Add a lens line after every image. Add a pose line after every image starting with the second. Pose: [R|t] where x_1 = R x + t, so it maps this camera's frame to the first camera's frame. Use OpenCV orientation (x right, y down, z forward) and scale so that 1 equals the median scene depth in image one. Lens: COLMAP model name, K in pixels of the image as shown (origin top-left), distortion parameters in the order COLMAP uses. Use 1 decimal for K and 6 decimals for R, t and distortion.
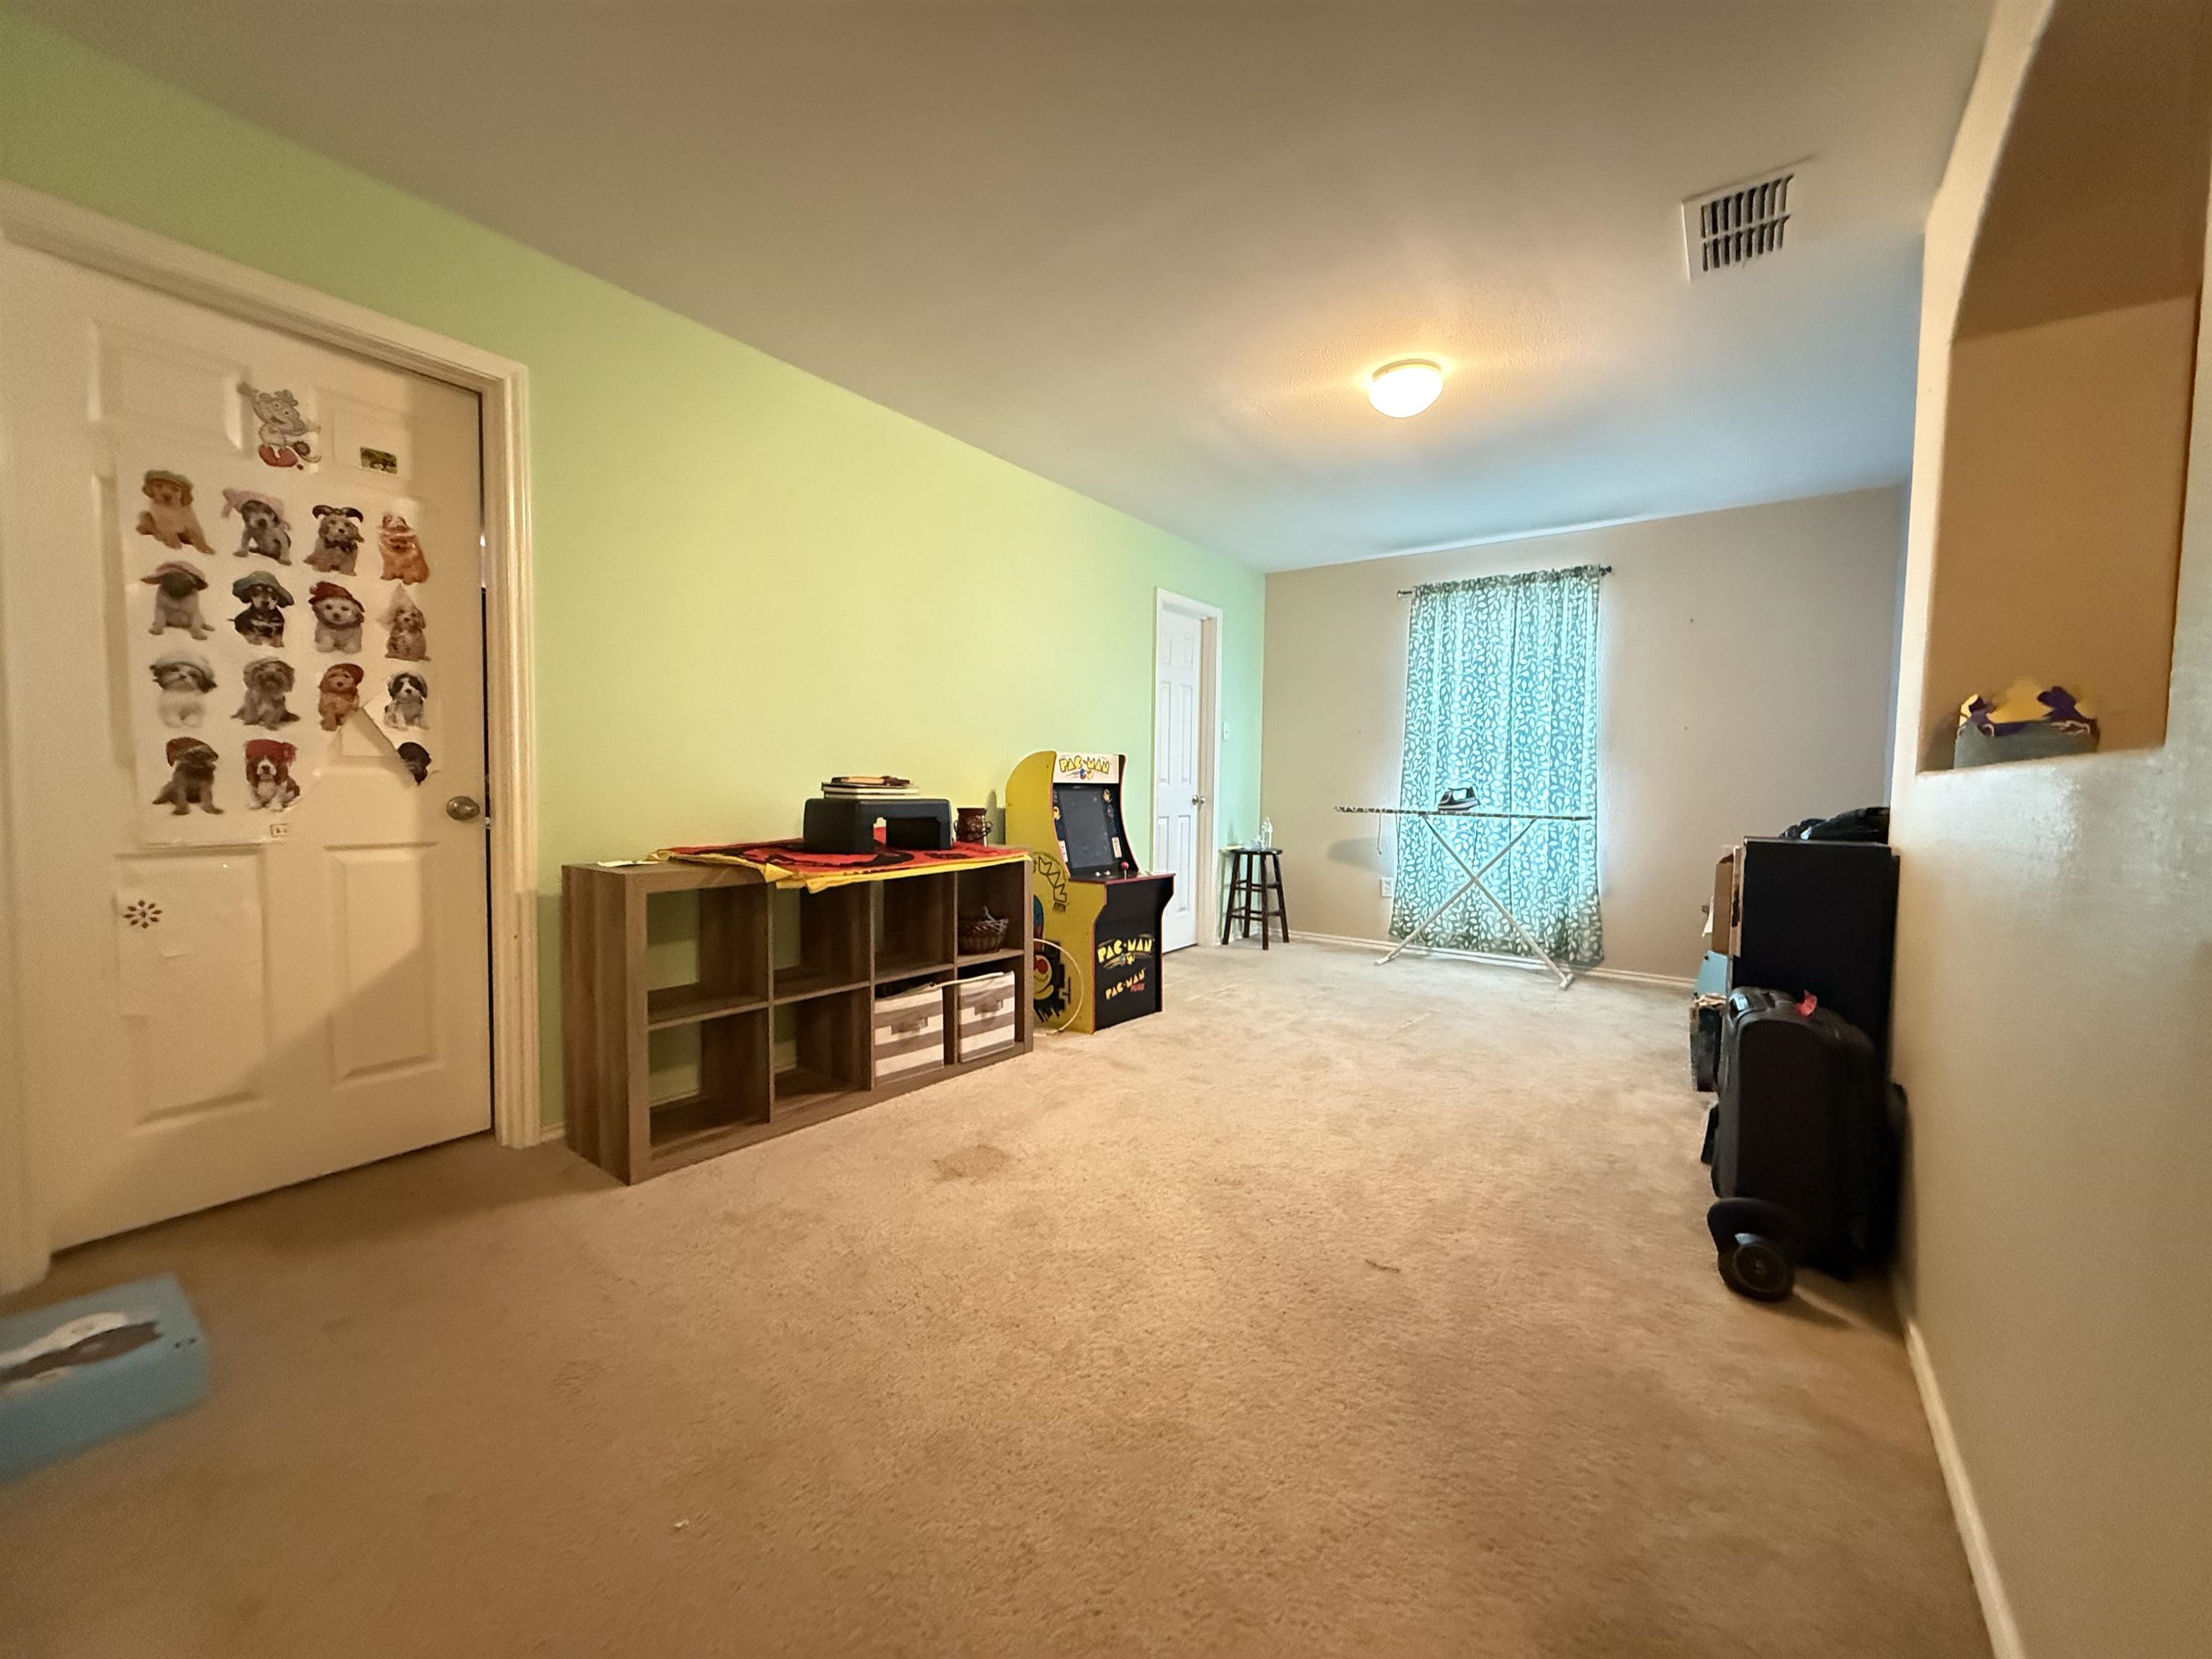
lens RADIAL K [[872.1, 0, 1106.0], [0, 872.1, 829.5], [0, 0, 1]] dist [0.000000, 0.000185]
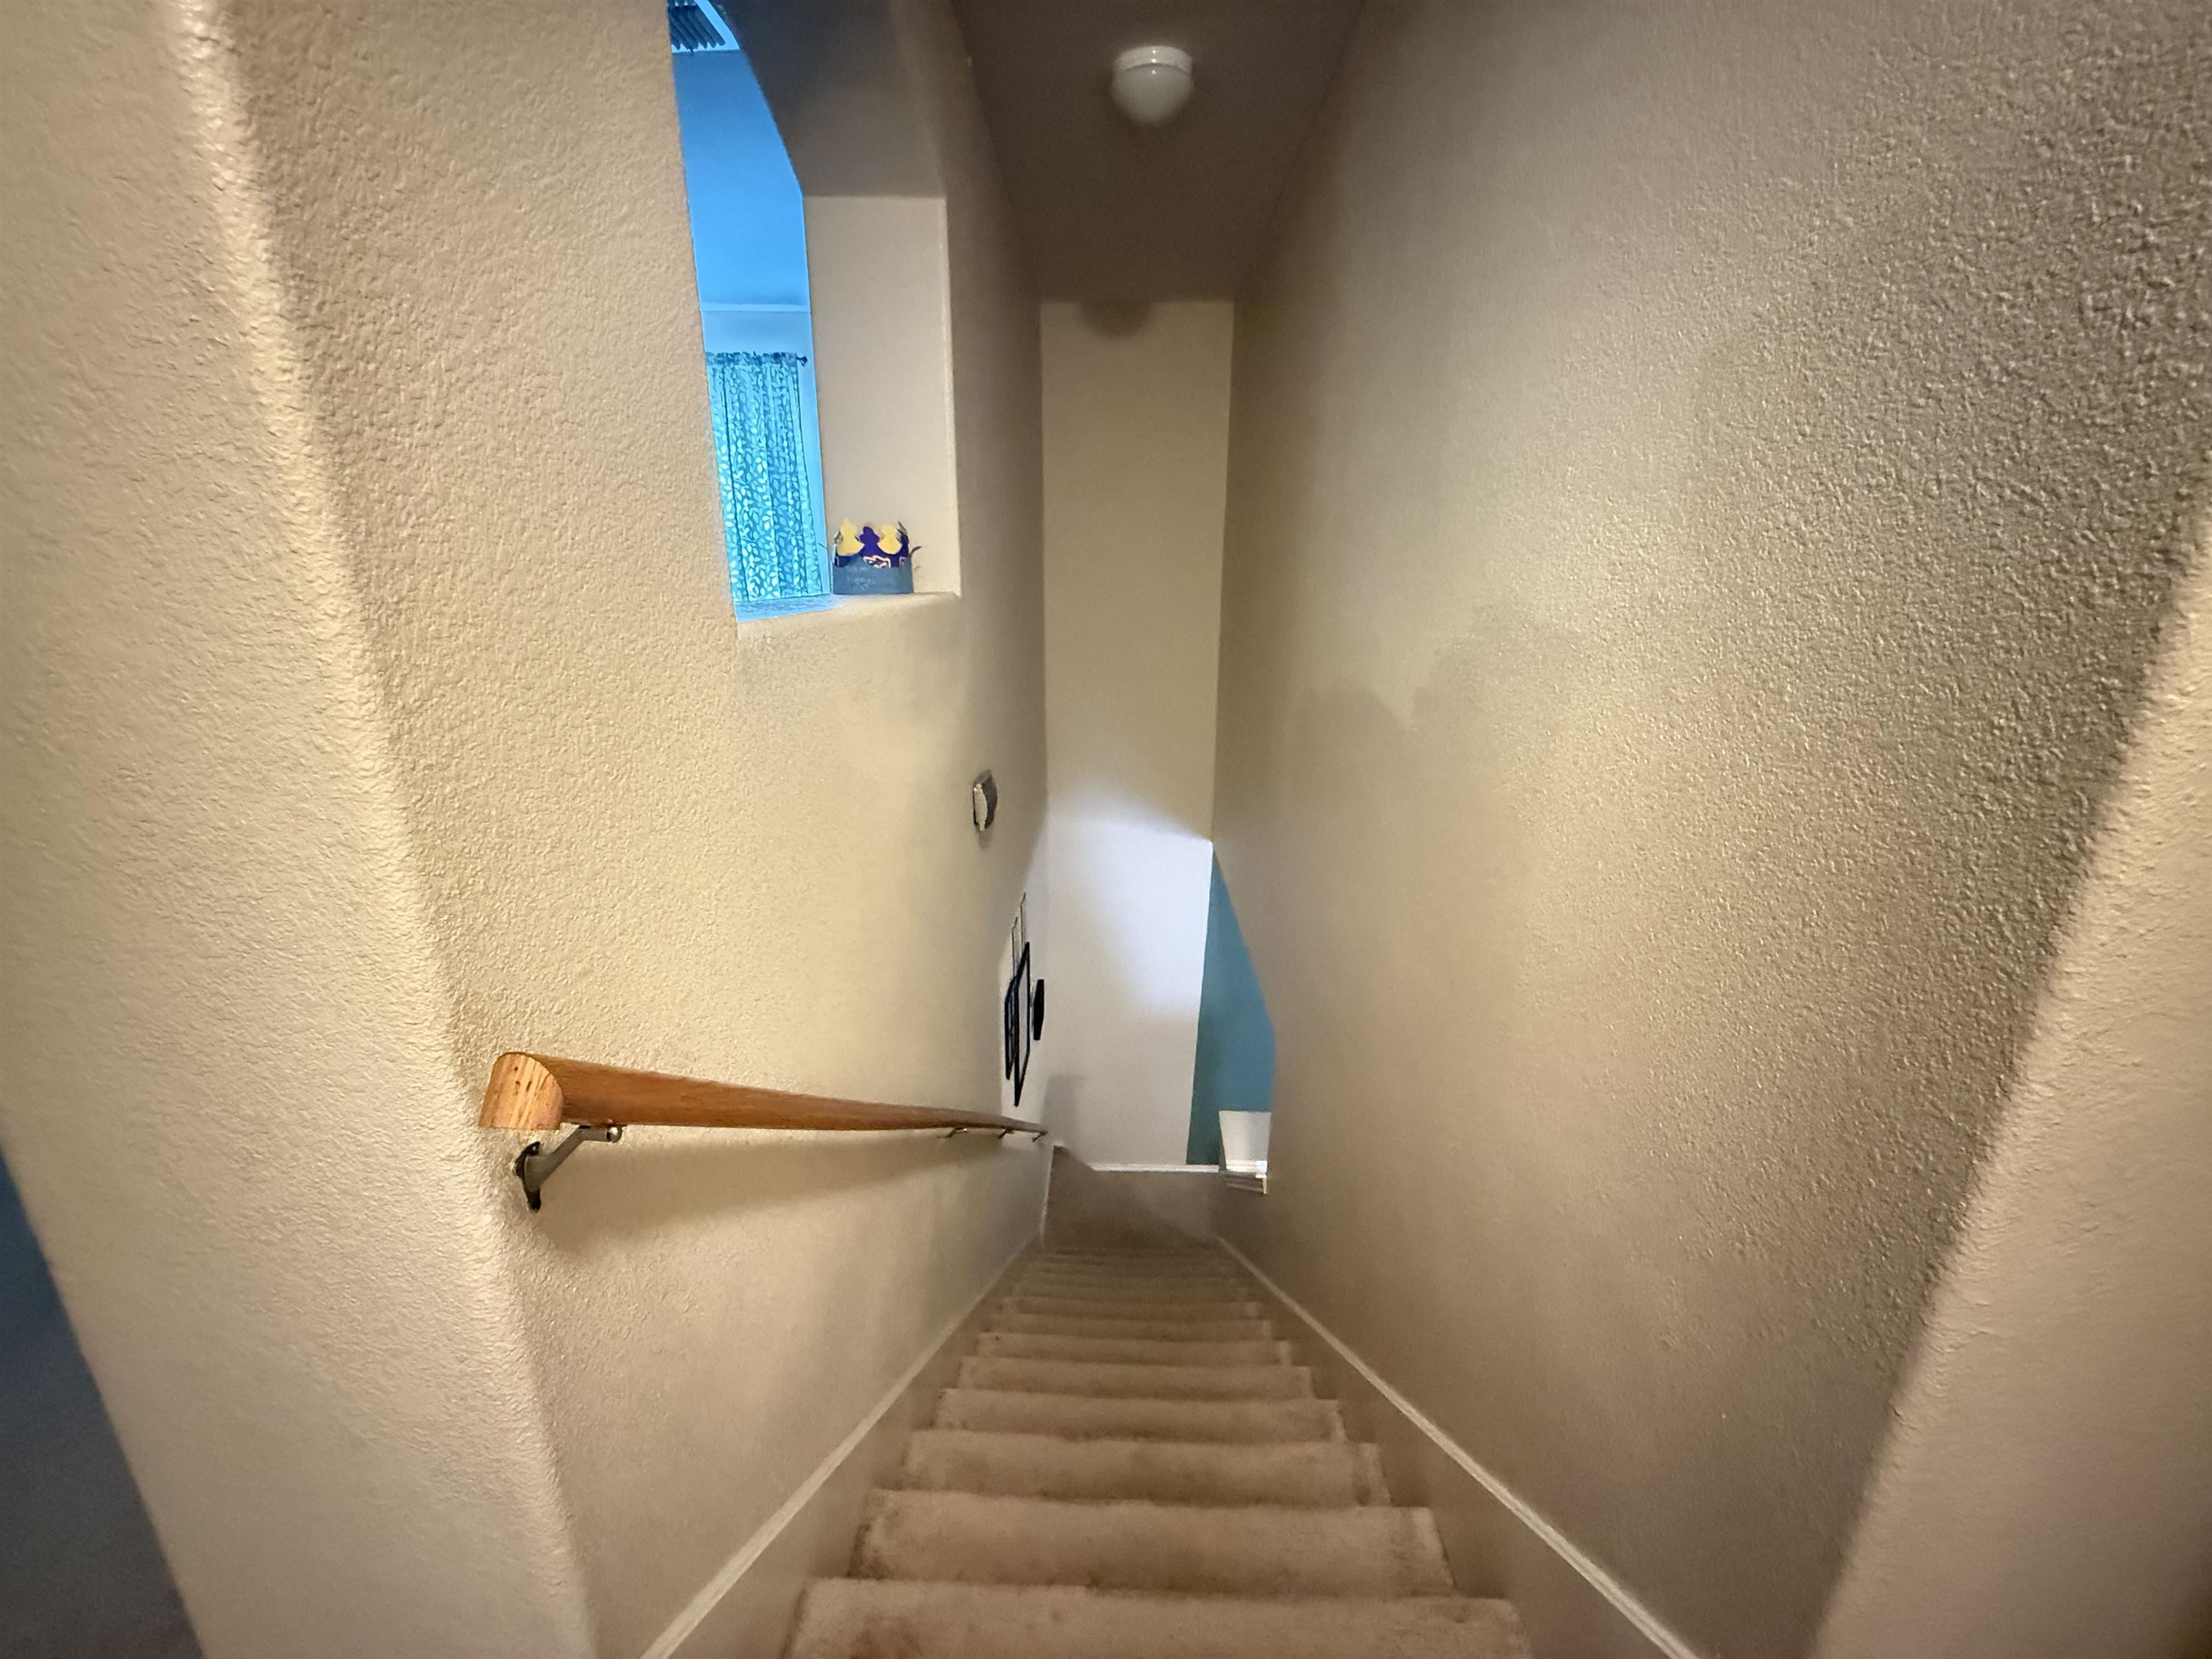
lens RADIAL K [[877.4, 0, 1106.0], [0, 877.4, 829.5], [0, 0, 1]] dist [-0.000166, 0.000266]
pose [[0.811336, -0.171778, 0.558772, 0.291146], [0.031560, 0.967329, 0.251552, -0.024011], [-0.583727, -0.186458, 0.790250, -0.157319]]
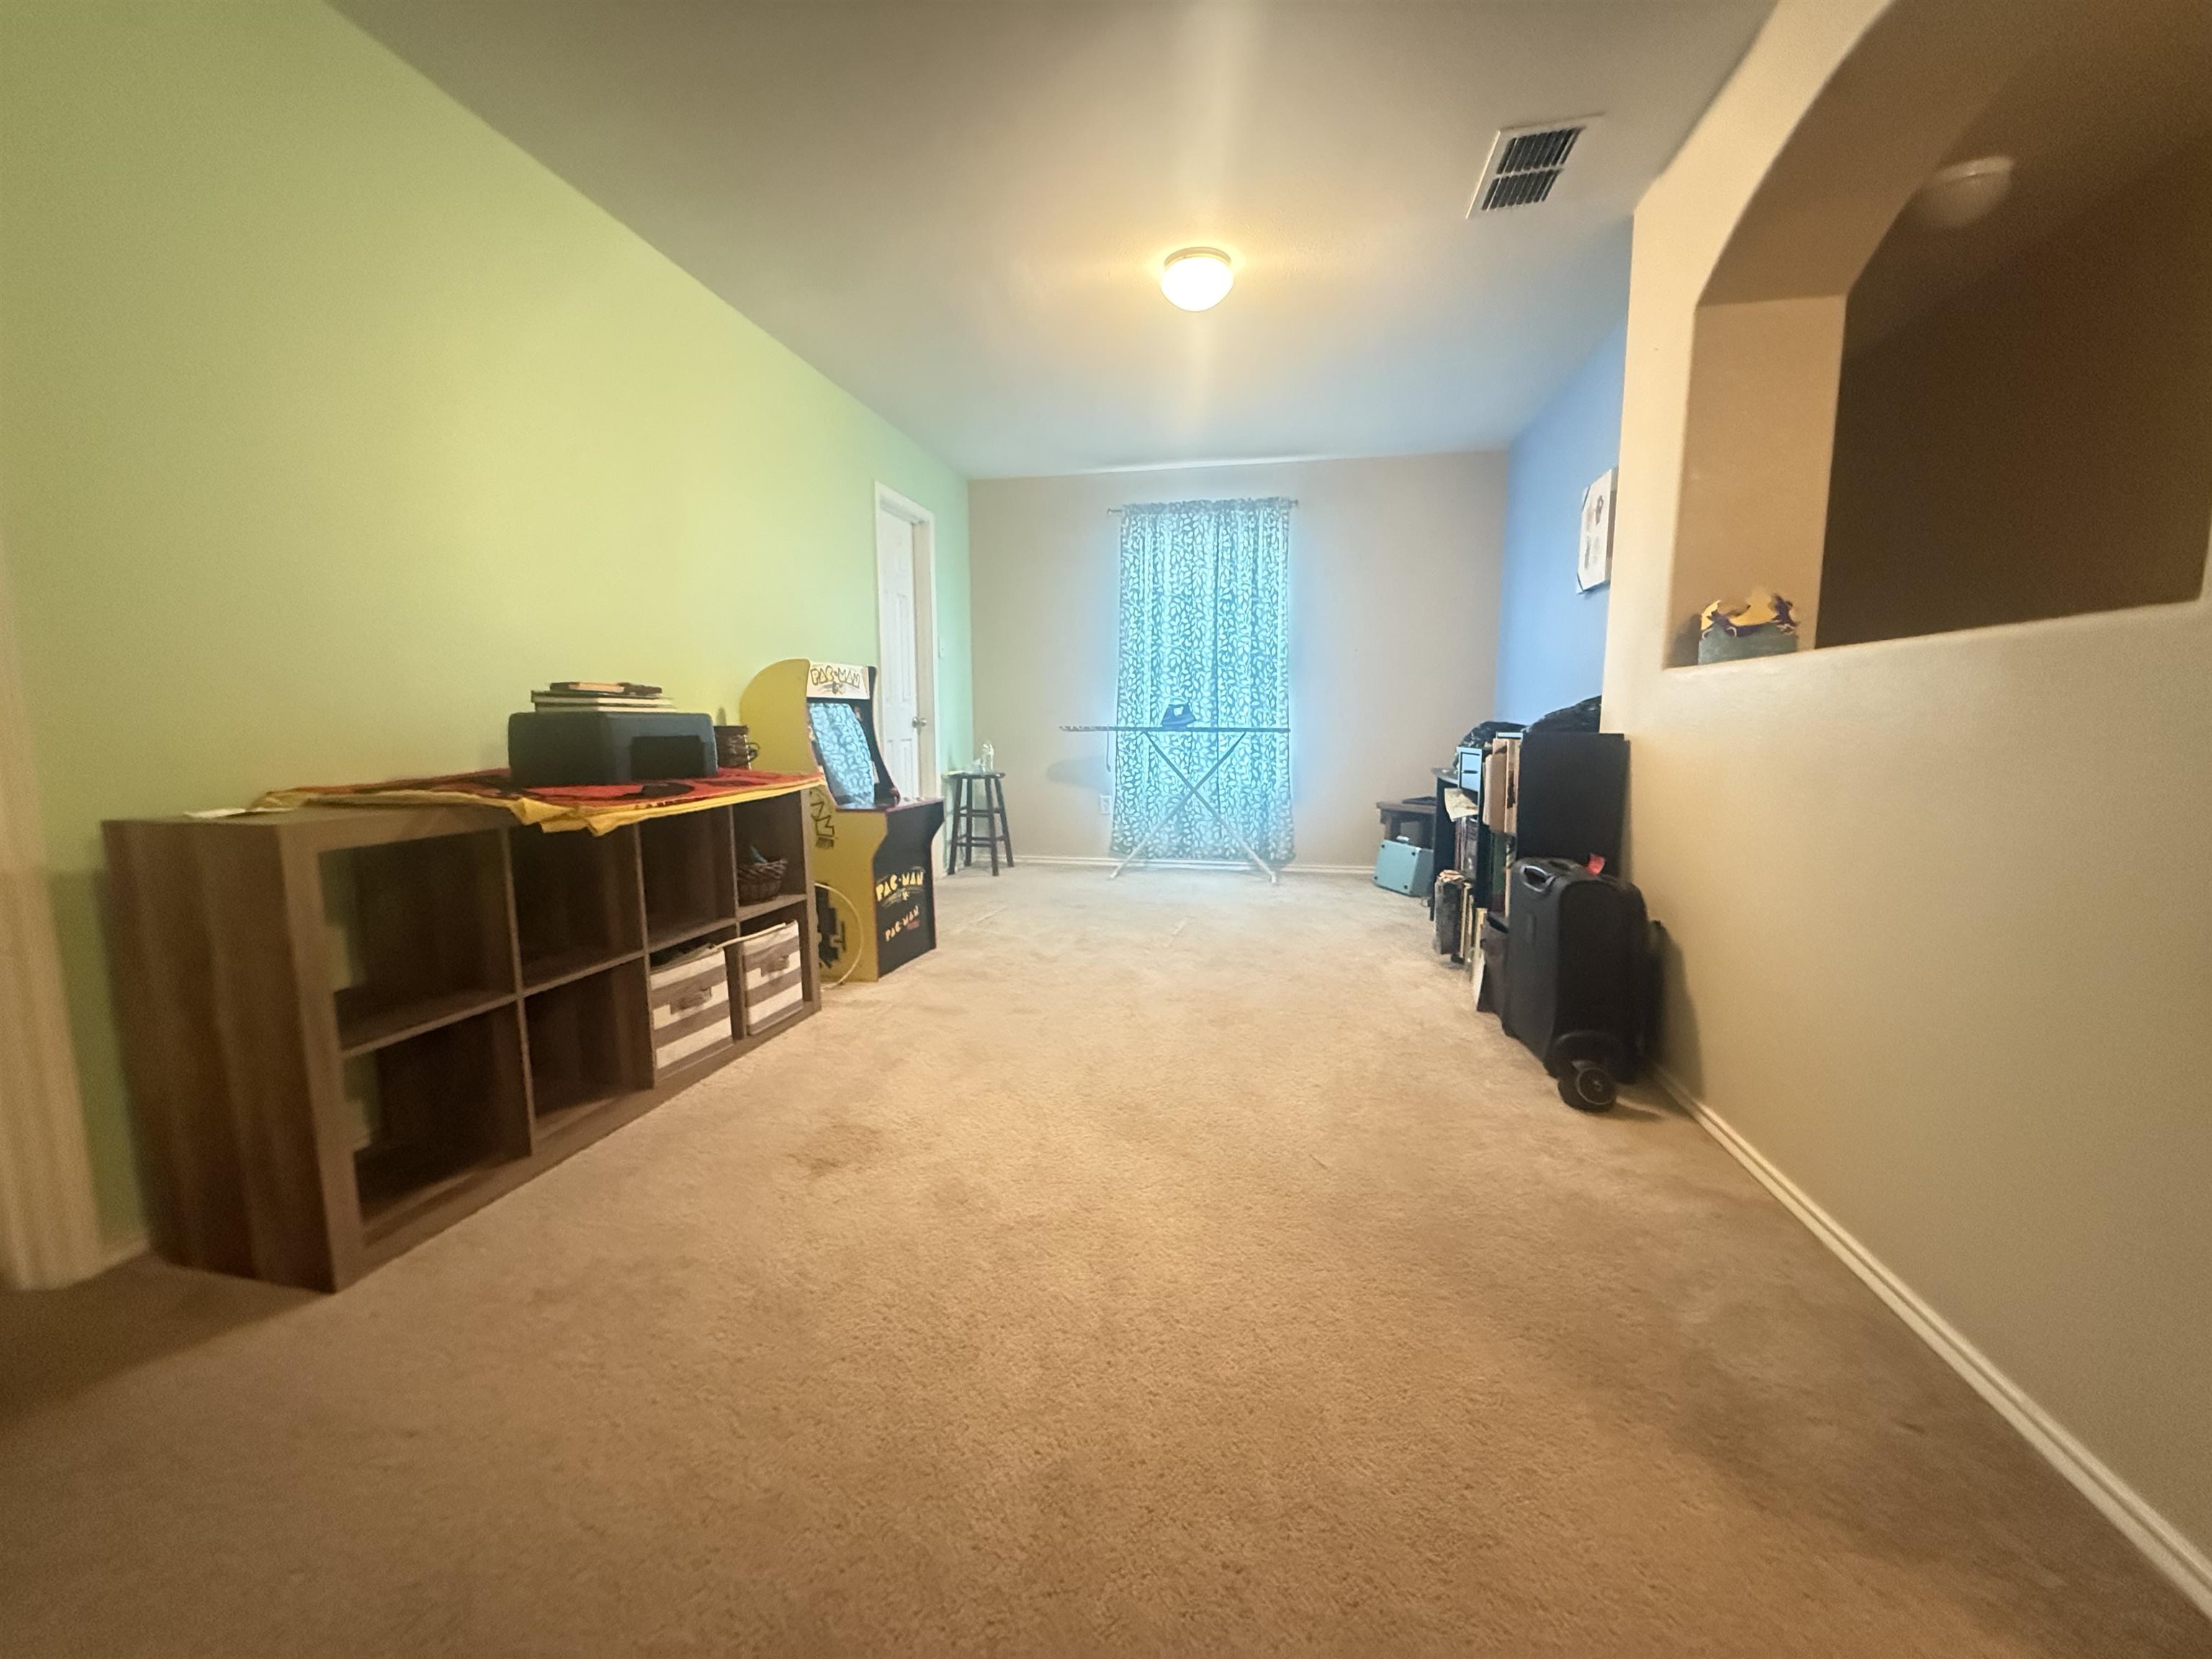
lens RADIAL K [[870.8, 0, 1106.0], [0, 870.8, 829.5], [0, 0, 1]] dist [-0.001021, 0.000066]
pose [[0.908413, -0.068253, 0.412464, -0.176128], [0.036705, 0.995794, 0.083942, 0.016046], [-0.416459, -0.061115, 0.907098, 0.119385]]
